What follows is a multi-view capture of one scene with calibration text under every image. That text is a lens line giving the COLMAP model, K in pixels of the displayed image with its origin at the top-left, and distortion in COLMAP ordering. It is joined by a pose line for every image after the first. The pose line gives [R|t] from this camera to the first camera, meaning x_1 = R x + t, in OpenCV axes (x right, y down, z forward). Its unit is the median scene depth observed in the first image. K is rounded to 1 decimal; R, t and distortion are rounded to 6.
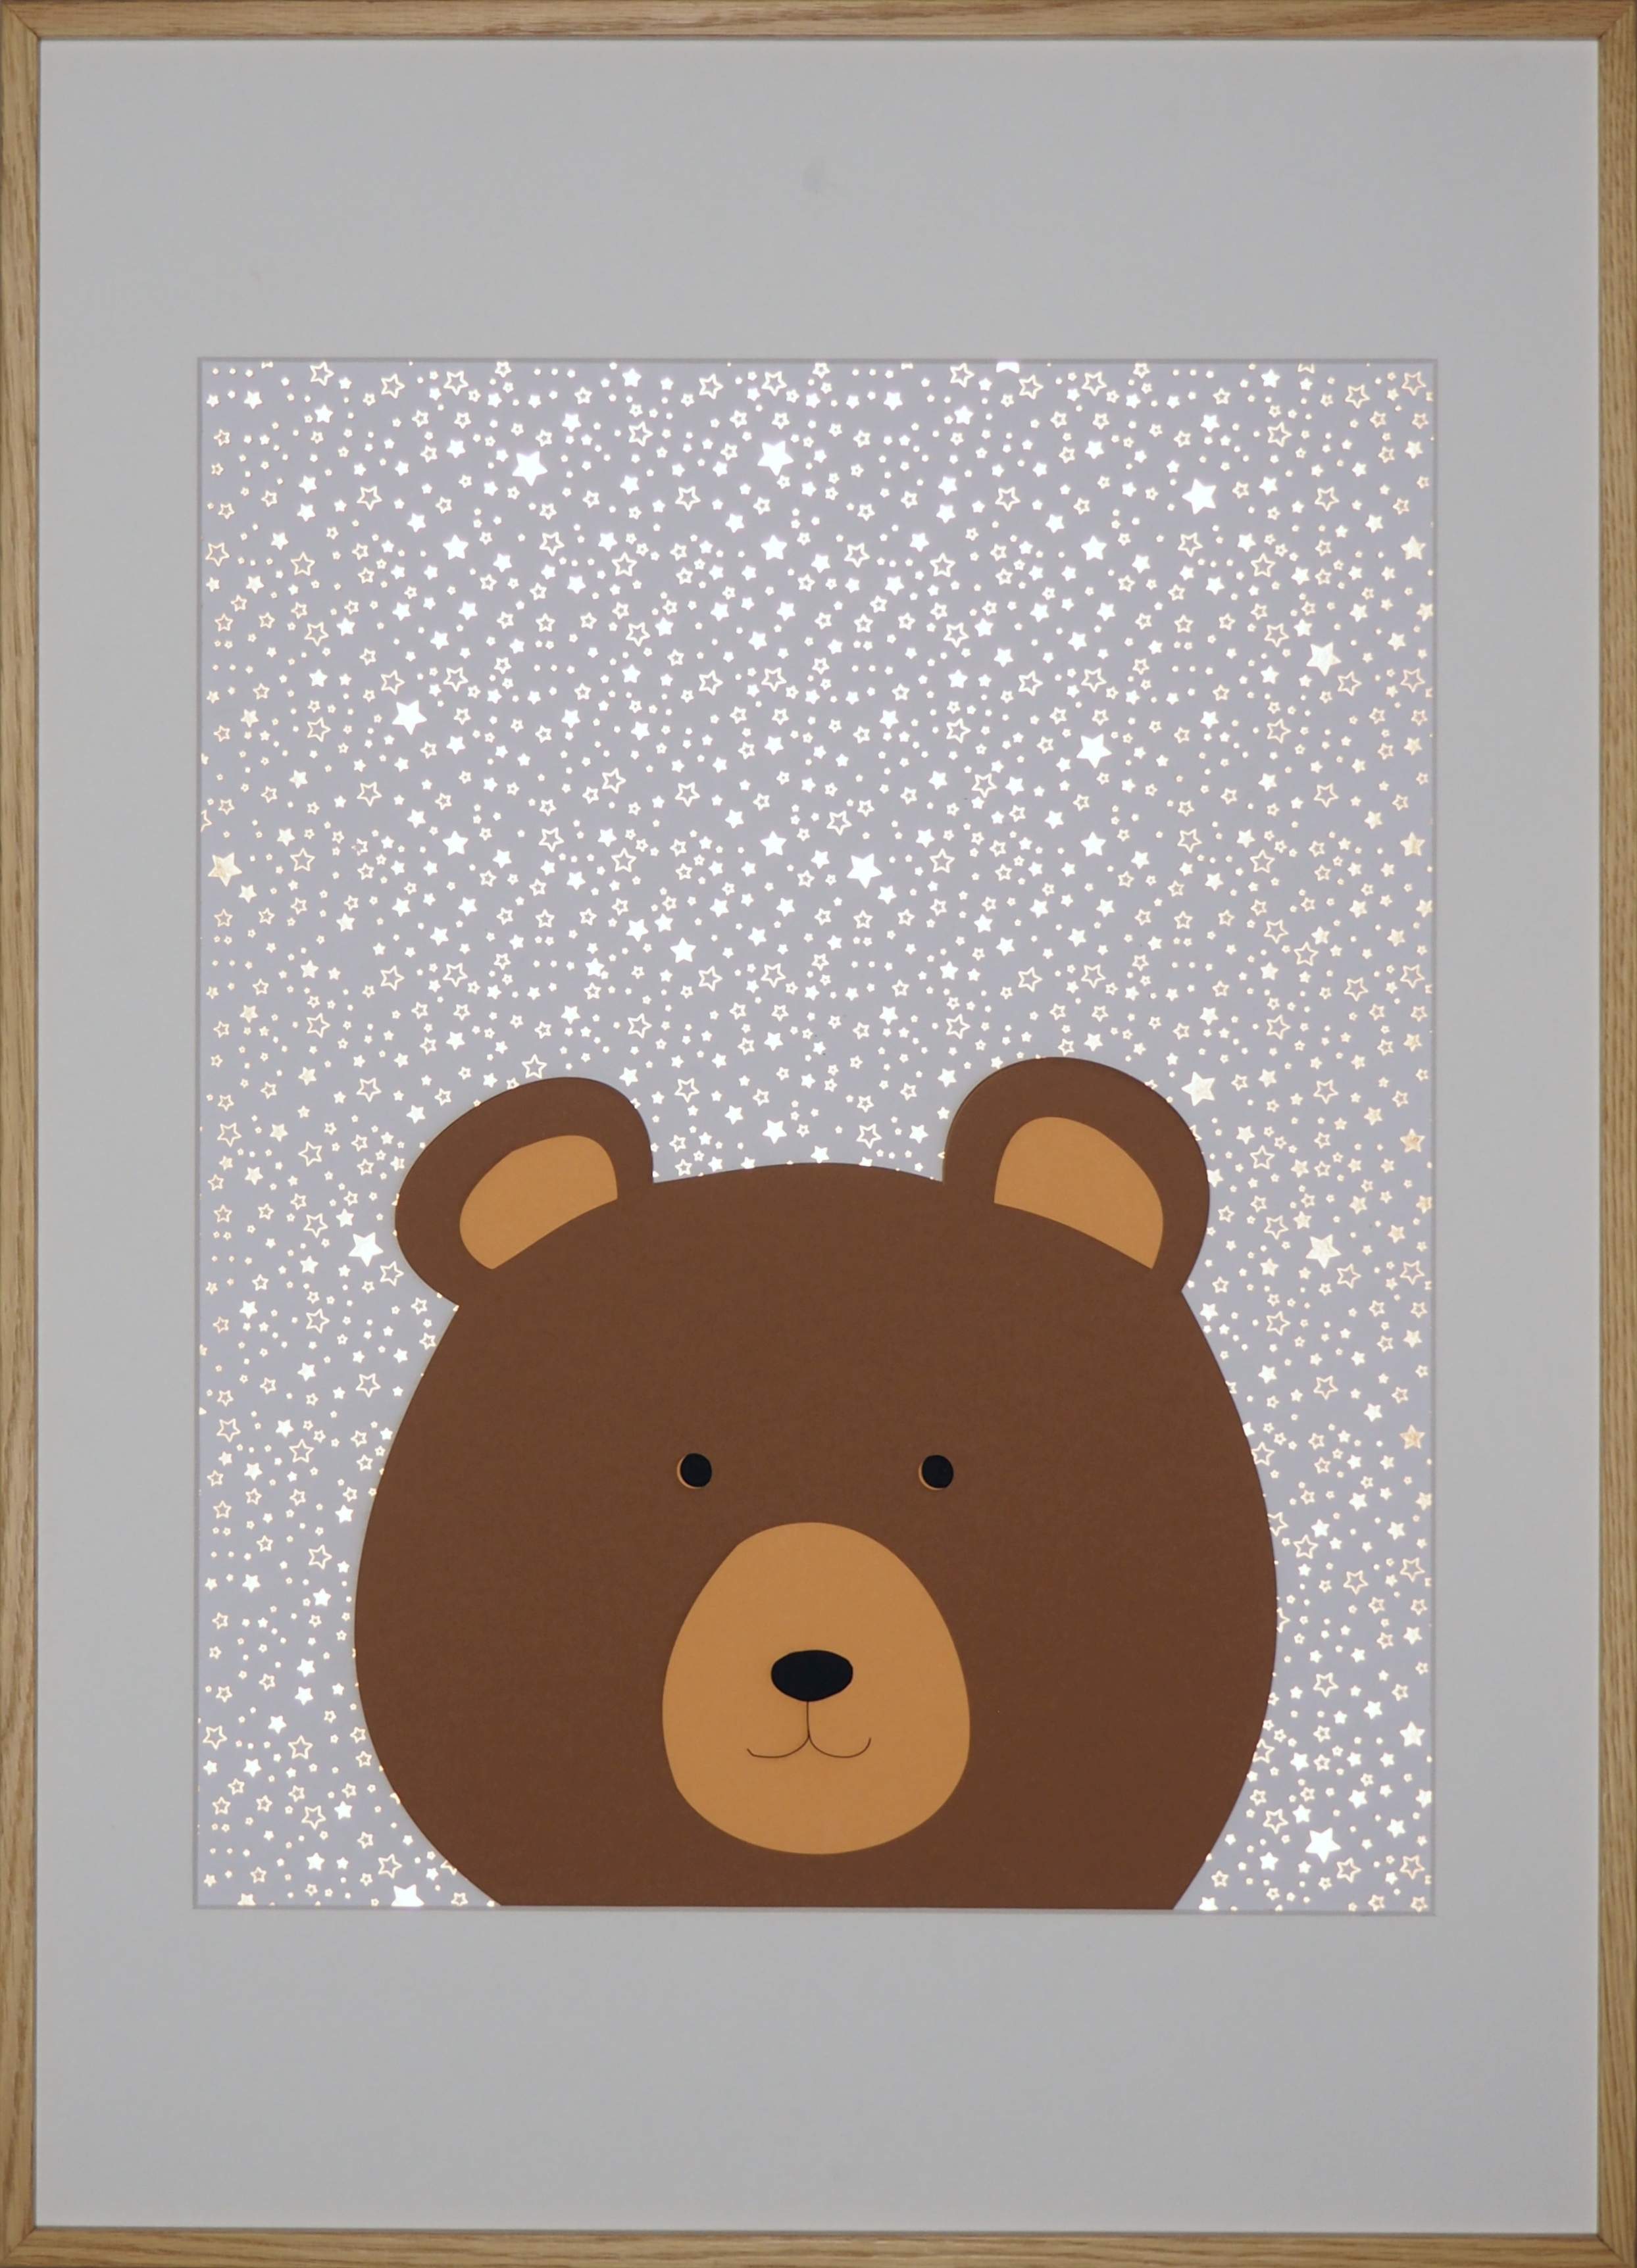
lens RADIAL K [[2334.2, 0, 800.4], [0, 2334.2, 1134.9], [0, 0, 1]] dist [0.011071, 0.005363]
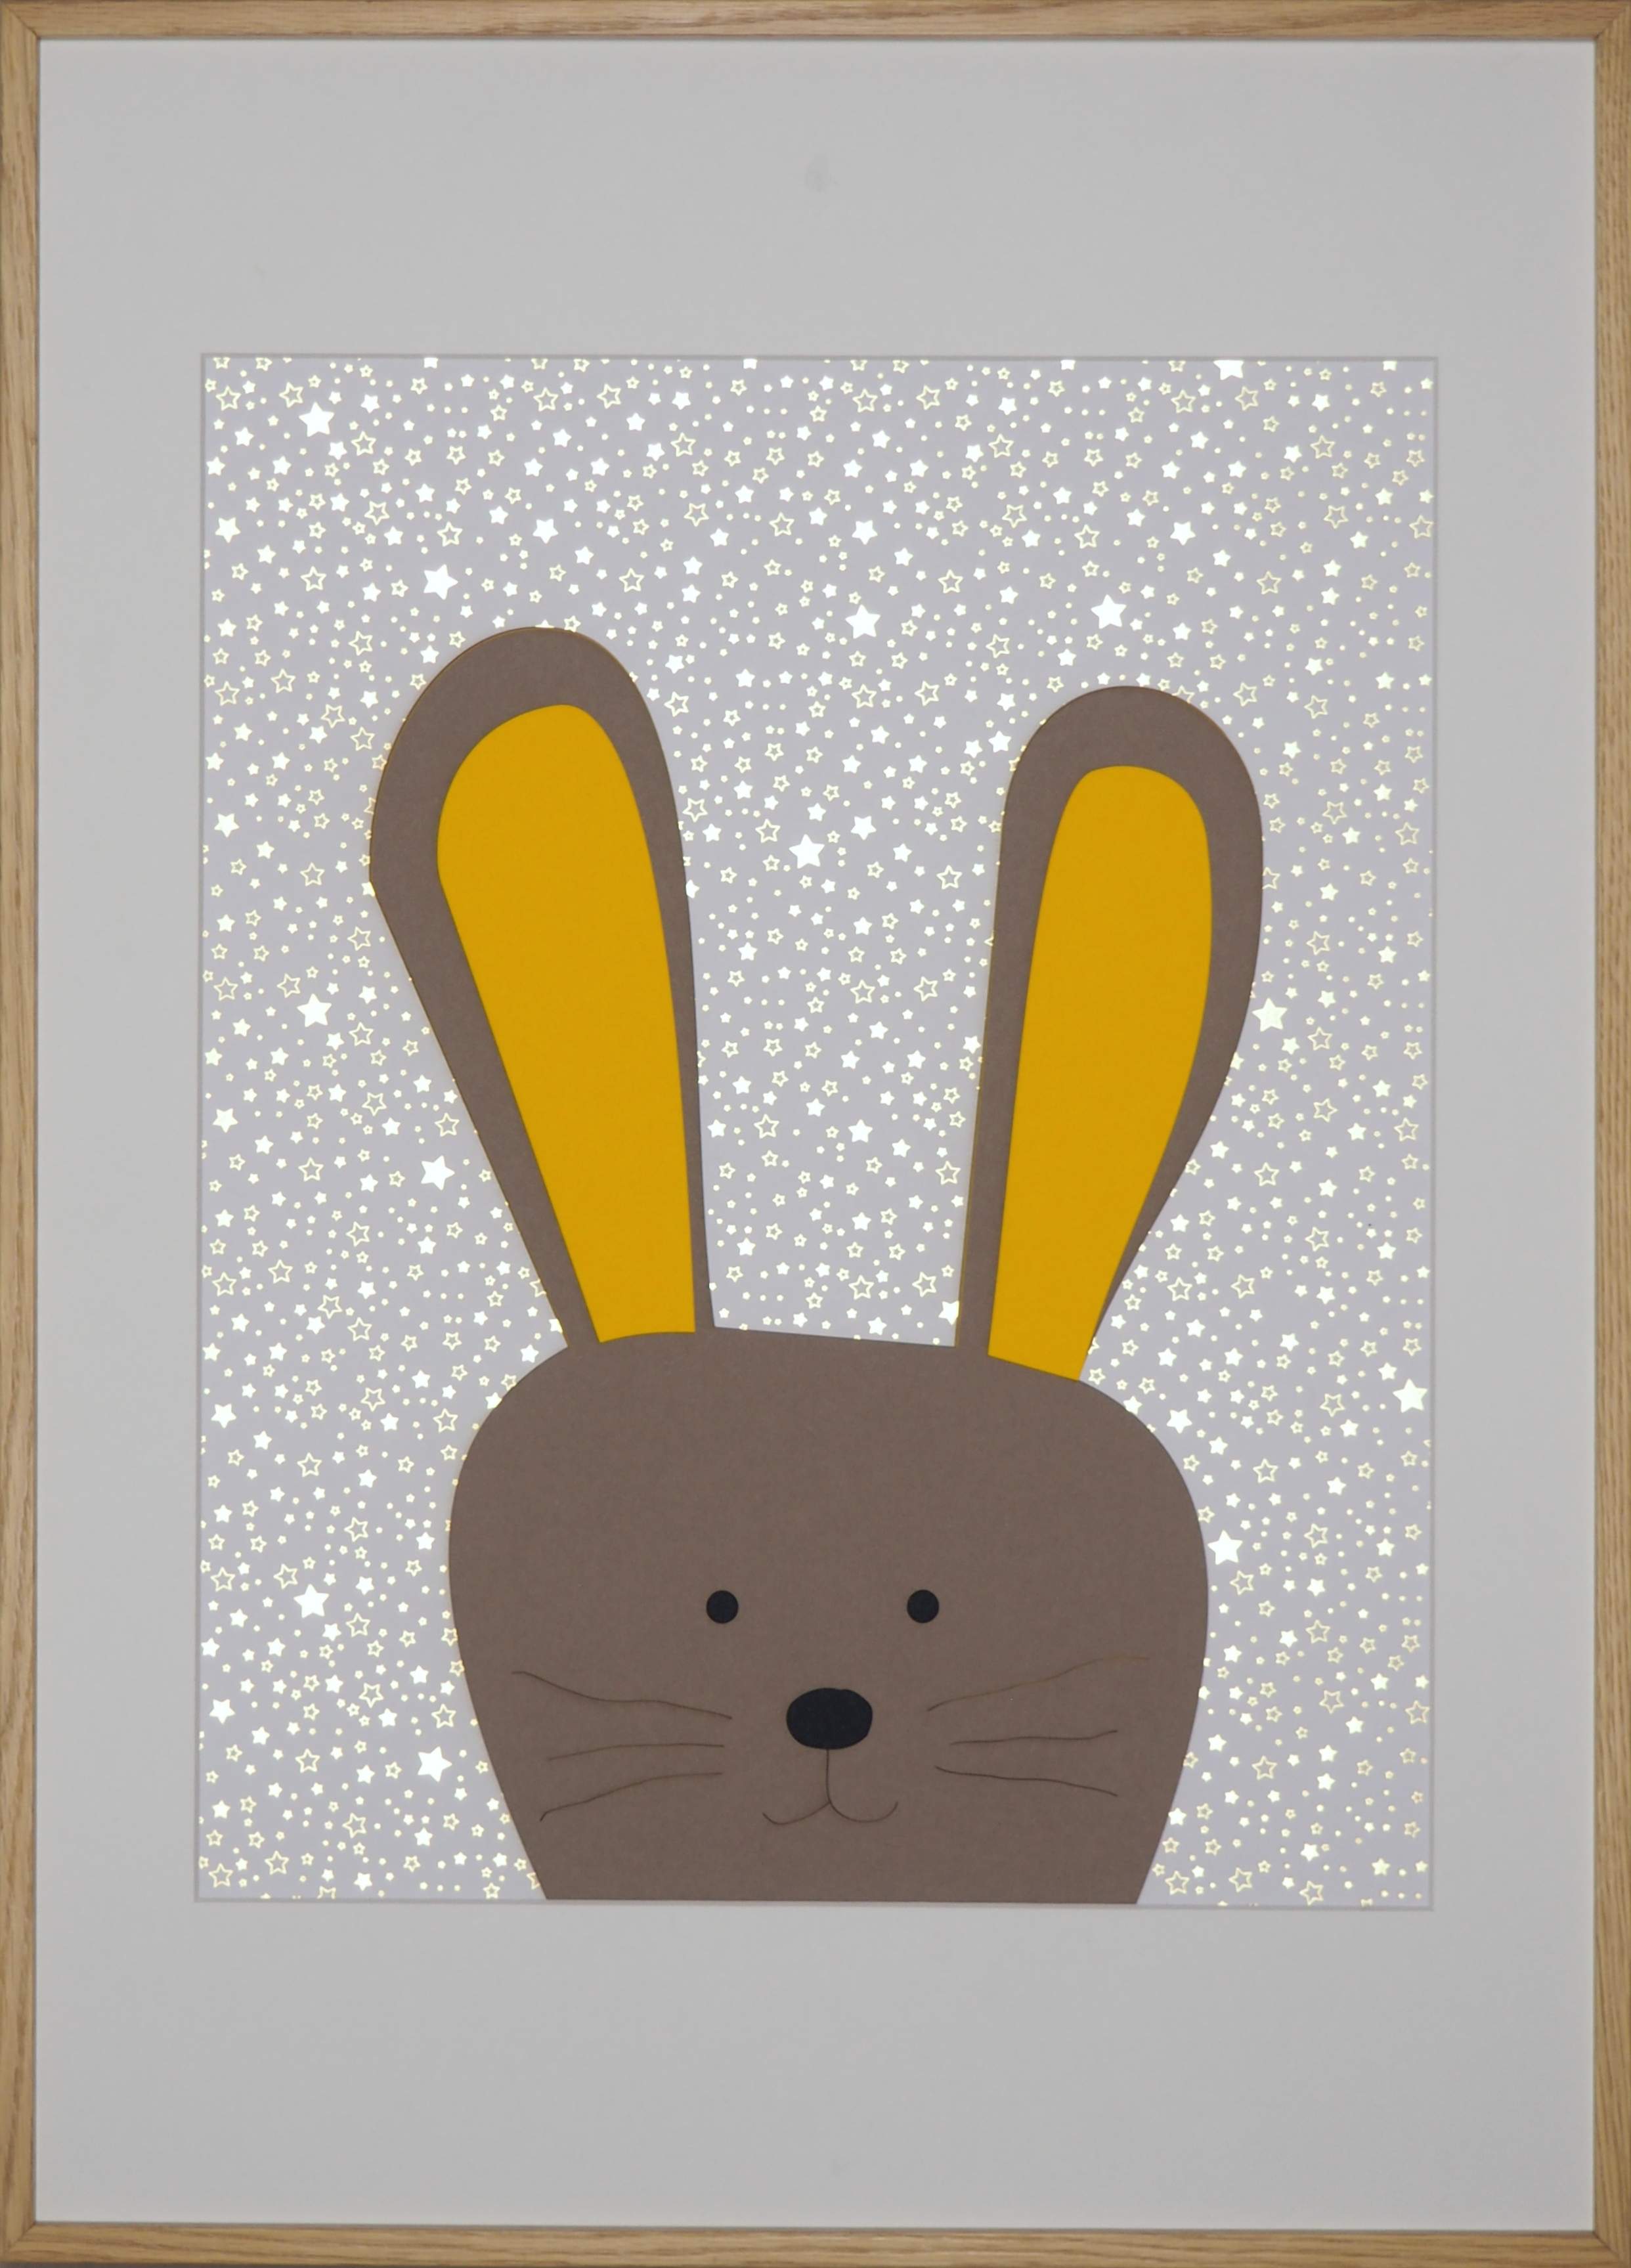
lens RADIAL K [[2332.6, 0, 815.5], [0, 2332.6, 1134.0], [0, 0, 1]] dist [0.005853, 0.005154]
pose [[-0.999962, -0.002656, 0.008268, 0.000218], [0.002696, -0.999985, 0.004784, -0.134315], [0.008255, 0.004806, 0.999954, 0.000299]]
